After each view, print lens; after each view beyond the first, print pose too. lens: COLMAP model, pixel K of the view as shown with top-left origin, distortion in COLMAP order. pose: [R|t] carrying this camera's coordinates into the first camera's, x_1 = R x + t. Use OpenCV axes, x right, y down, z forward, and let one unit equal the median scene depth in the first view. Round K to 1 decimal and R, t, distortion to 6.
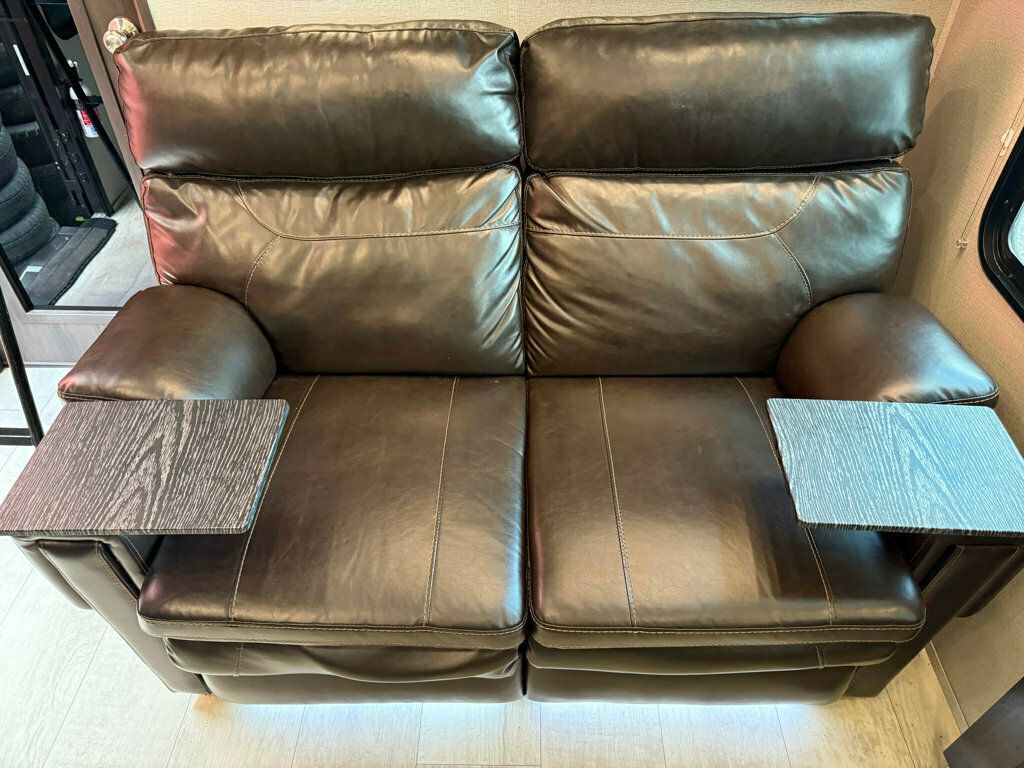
lens RADIAL K [[722.2, 0, 512.2], [0, 722.2, 386.5], [0, 0, 1]] dist [0.037327, -0.043551]
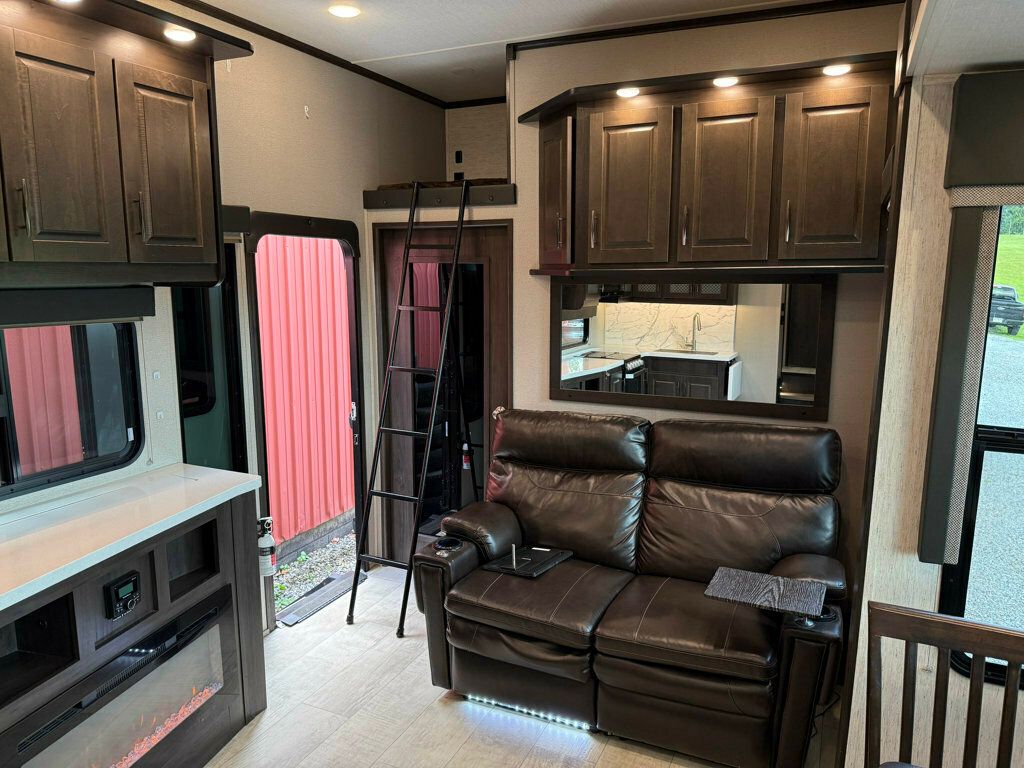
lens RADIAL K [[722.2, 0, 496.8], [0, 722.2, 376.0], [0, 0, 1]] dist [0.037327, -0.043551]
pose [[0.904753, 0.057122, -0.422088, 0.527275], [-0.282245, 0.822569, -0.493678, 0.687024], [0.318997, 0.565789, 0.760345, -1.027466]]
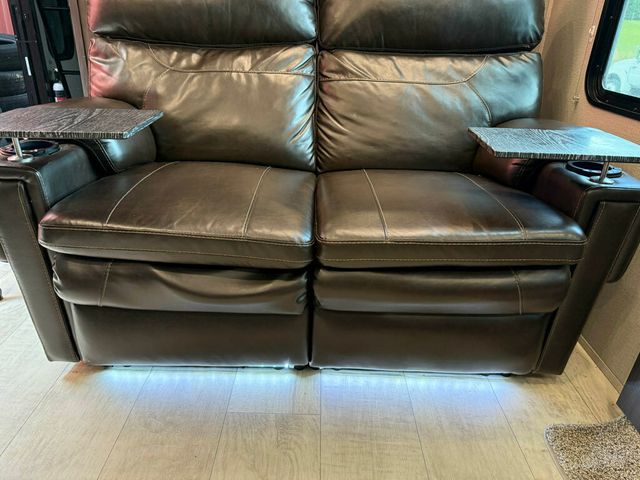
lens RADIAL K [[451.4, 0, 320.1], [0, 451.4, 246.2], [0, 0, 1]] dist [0.037327, -0.043551]
pose [[0.999178, 0.030575, 0.026636, 0.006974], [-0.021359, 0.955197, -0.295199, 0.468756], [-0.034469, 0.294388, 0.955064, 0.116524]]
